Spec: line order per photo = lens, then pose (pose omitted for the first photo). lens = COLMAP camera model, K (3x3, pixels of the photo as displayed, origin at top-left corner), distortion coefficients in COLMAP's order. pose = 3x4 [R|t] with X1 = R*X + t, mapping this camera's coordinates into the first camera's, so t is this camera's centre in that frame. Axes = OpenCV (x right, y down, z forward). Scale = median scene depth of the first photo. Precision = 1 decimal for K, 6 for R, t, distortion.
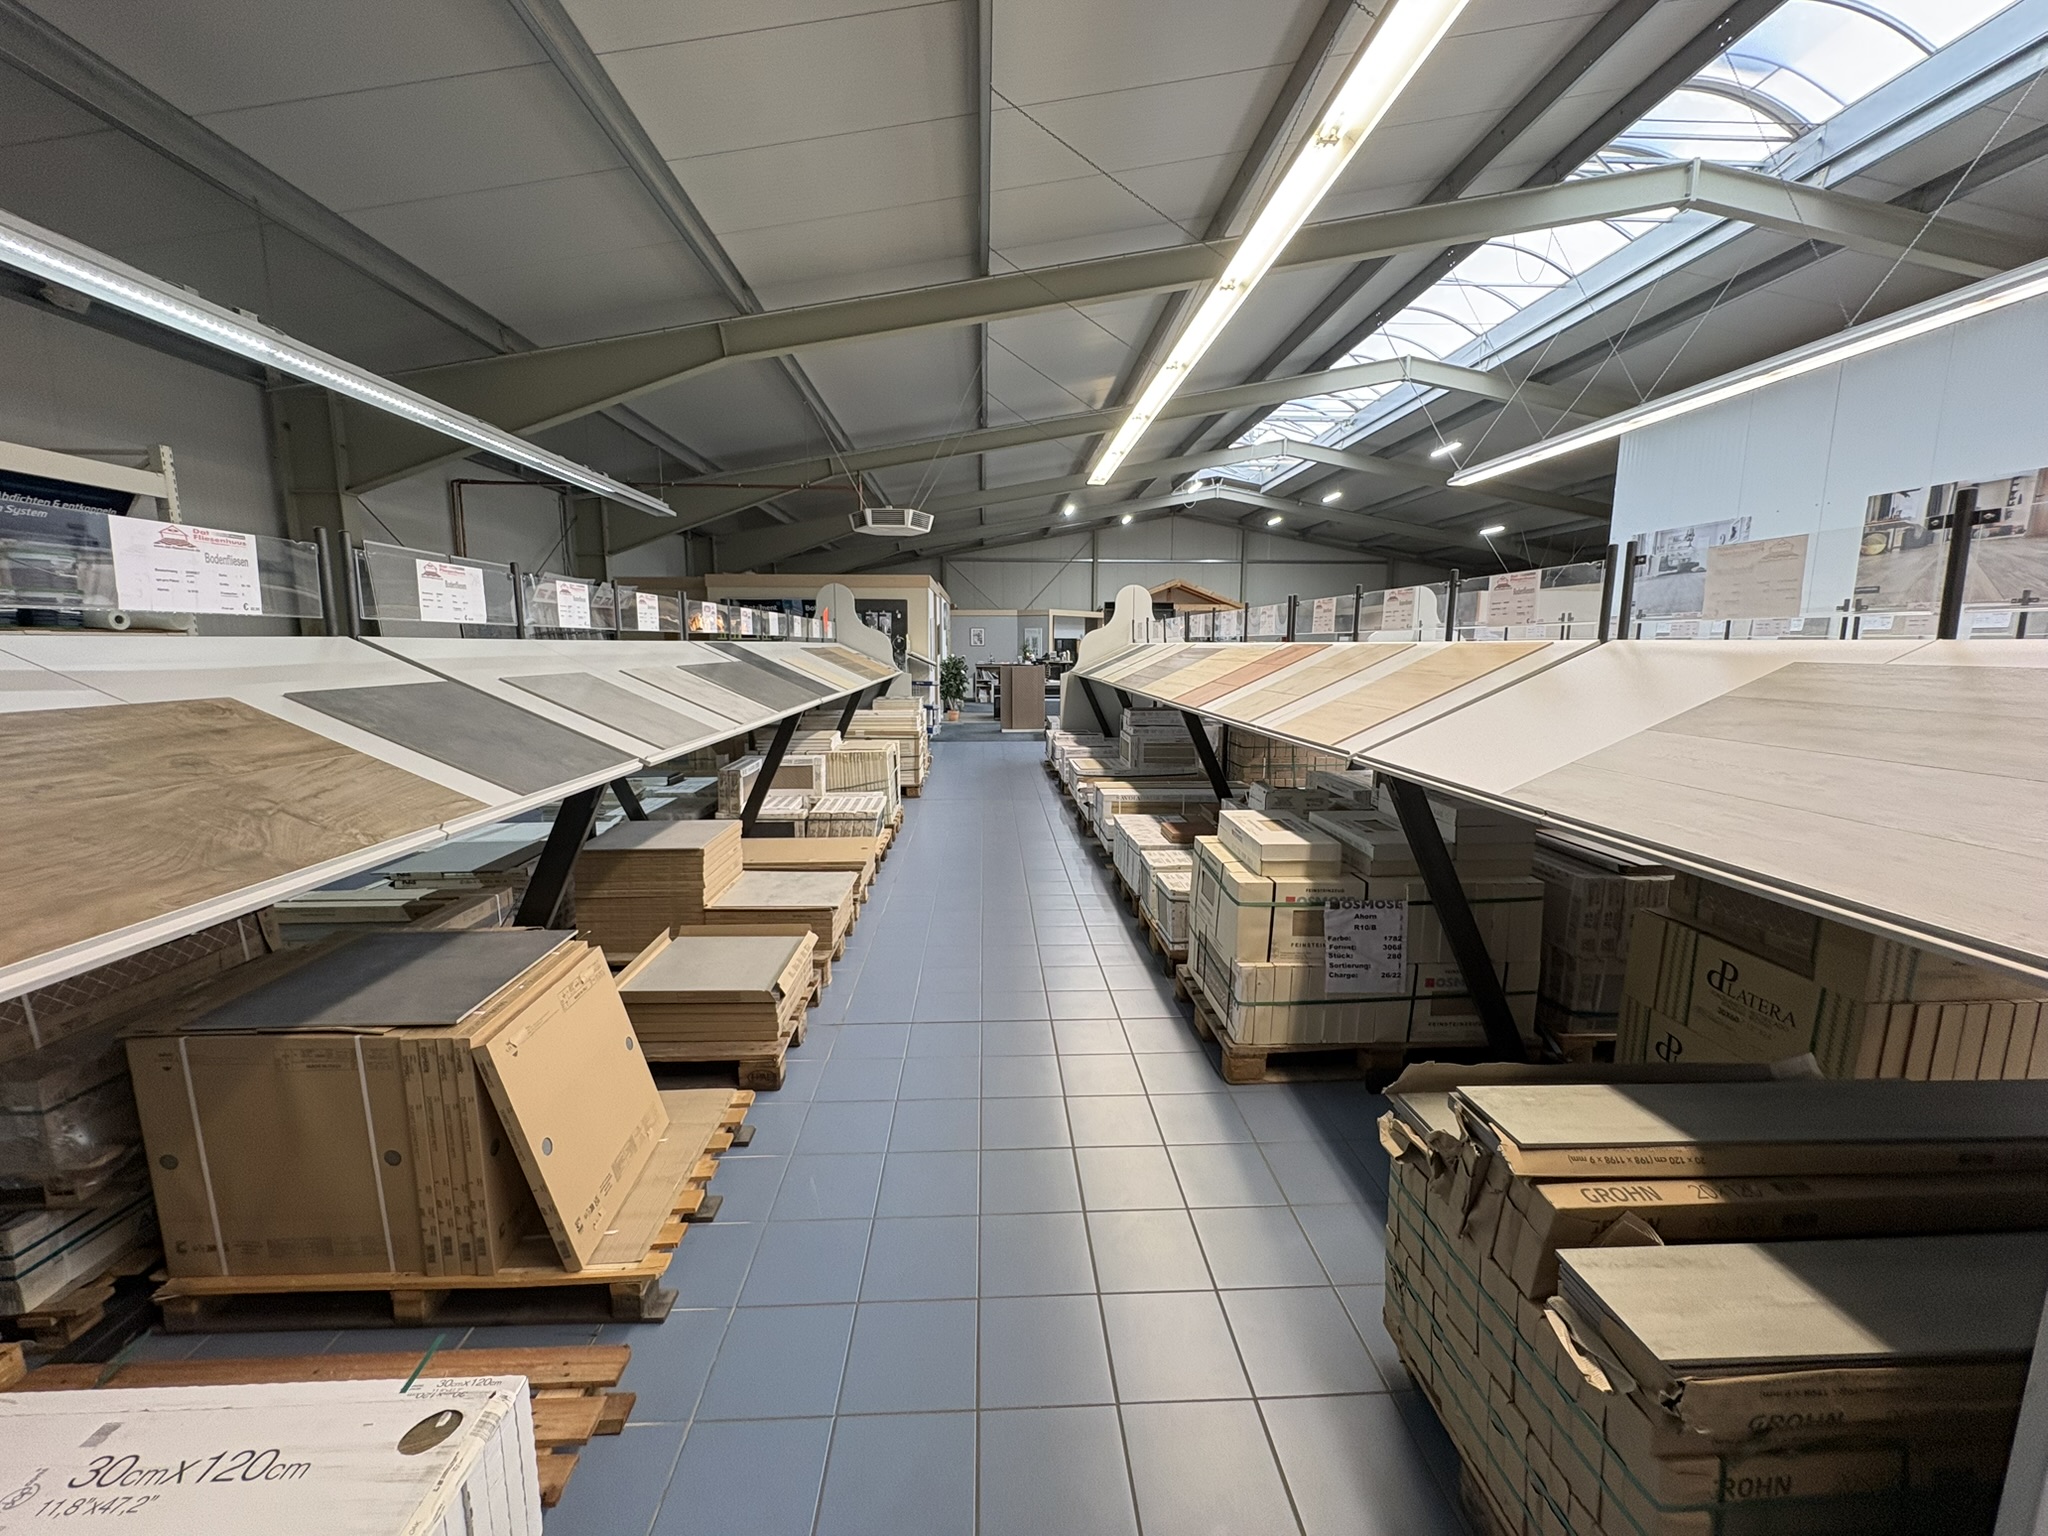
lens RADIAL K [[816.9, 0, 1015.6], [0, 816.9, 776.2], [0, 0, 1]] dist [-0.001278, 0.000505]
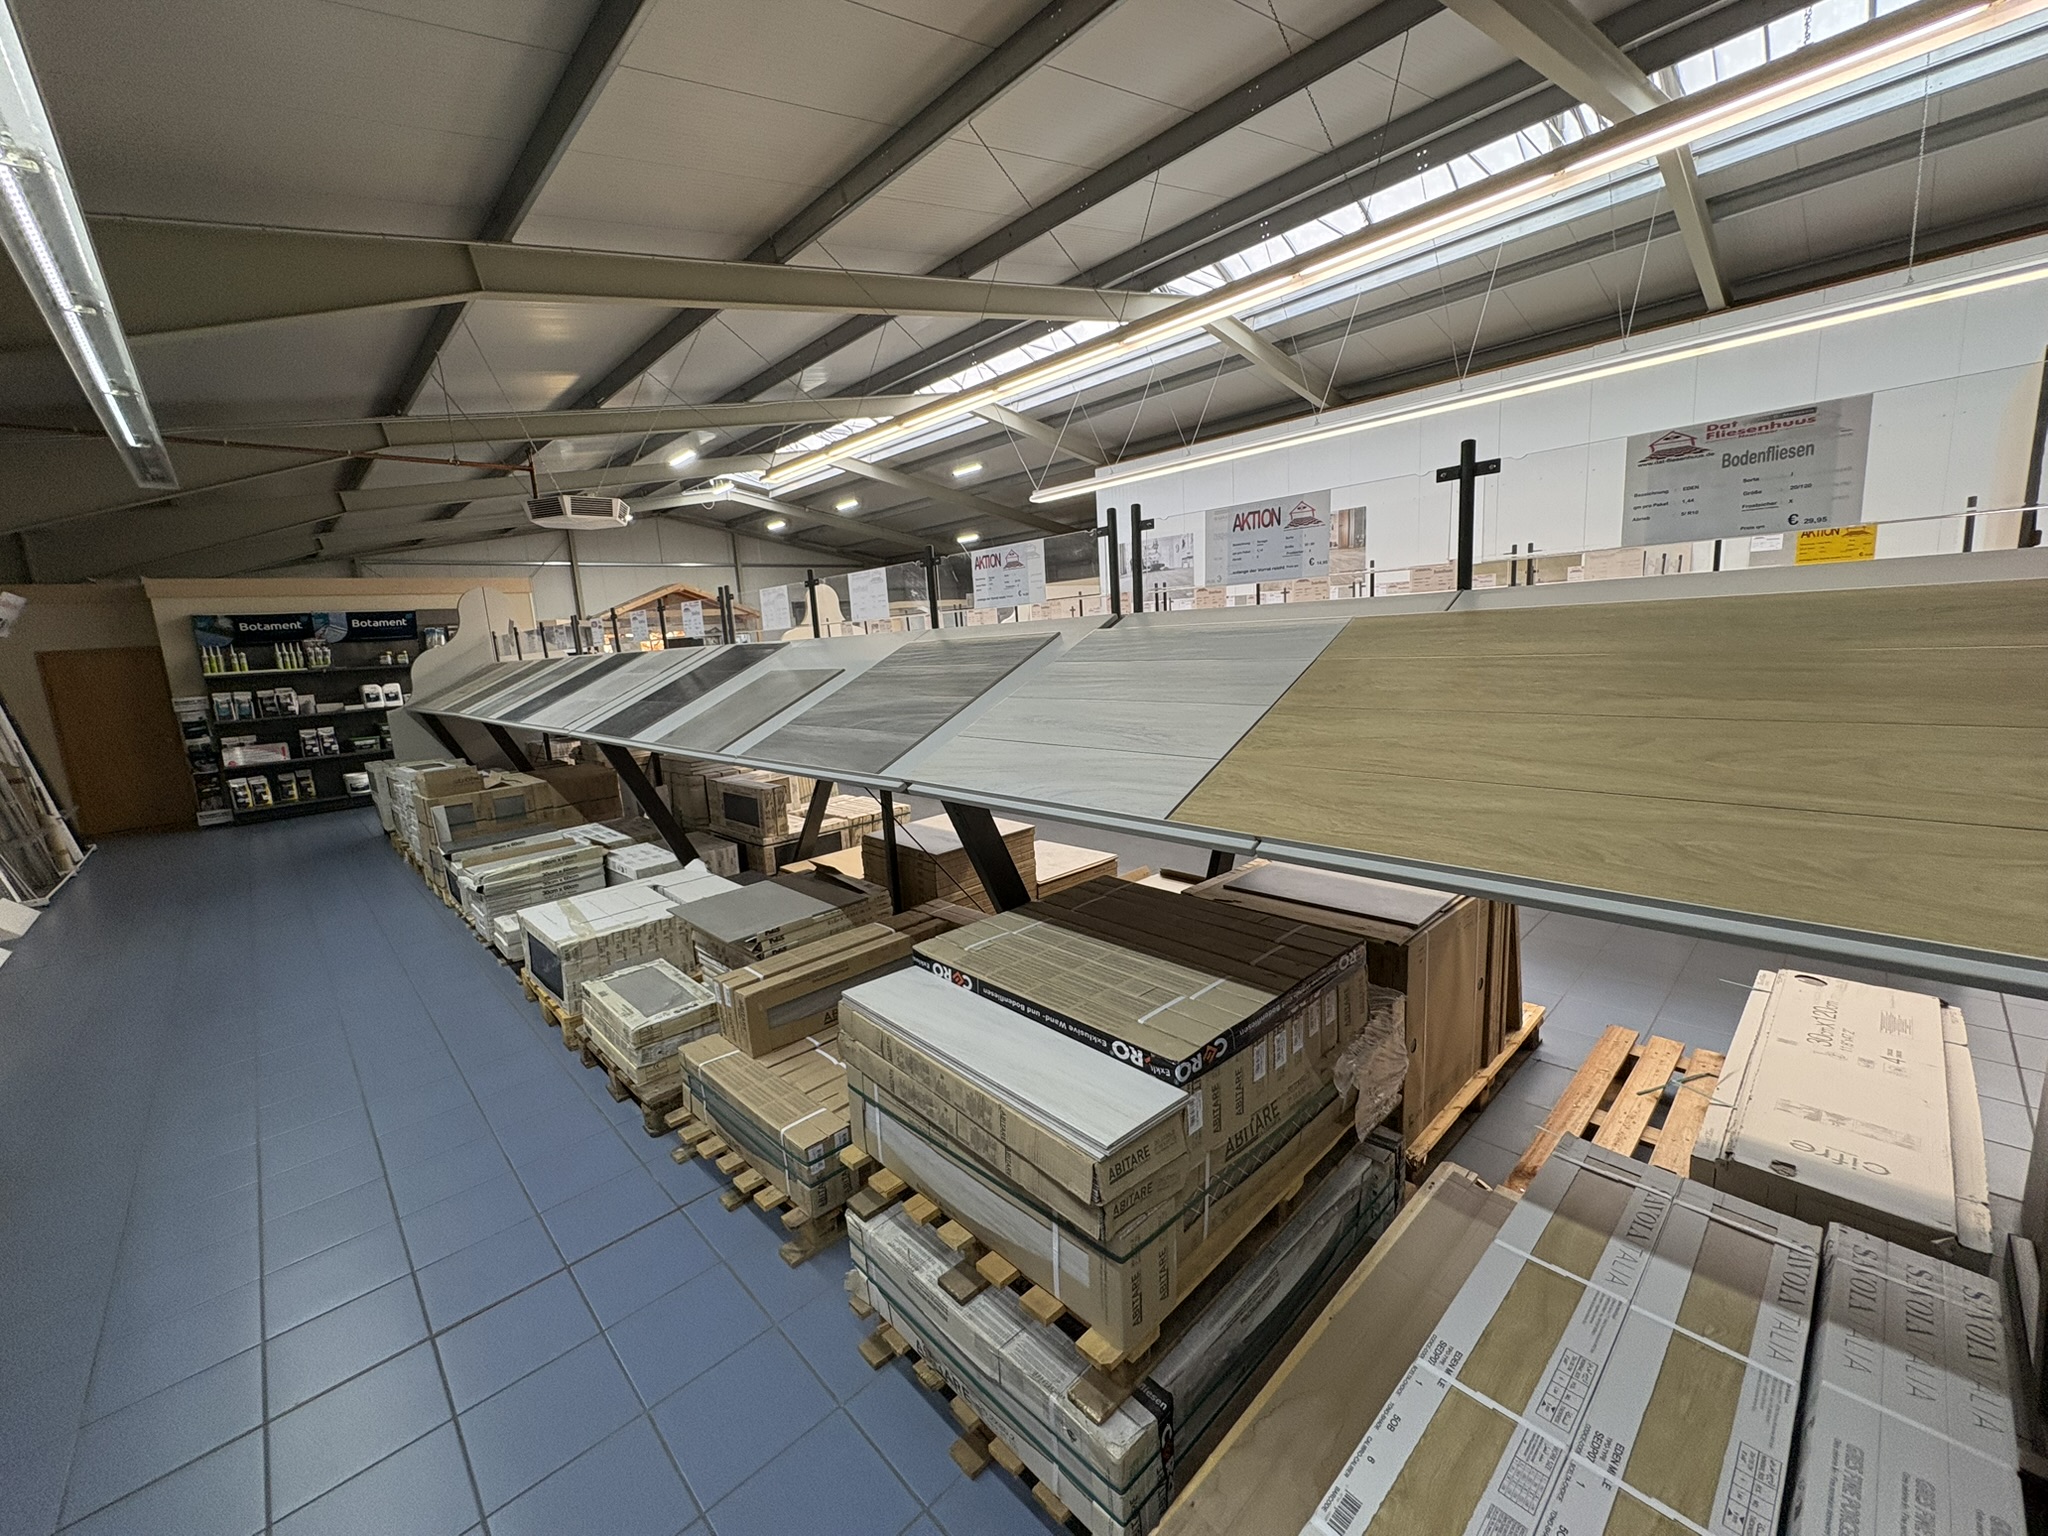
lens RADIAL K [[816.9, 0, 1032.1], [0, 816.9, 763.1], [0, 0, 1]] dist [-0.001278, 0.000505]
pose [[0.761577, -0.151209, 0.630188, -0.157489], [0.163450, 0.985780, 0.039003, -0.007854], [-0.627124, 0.073301, 0.775463, 0.035379]]
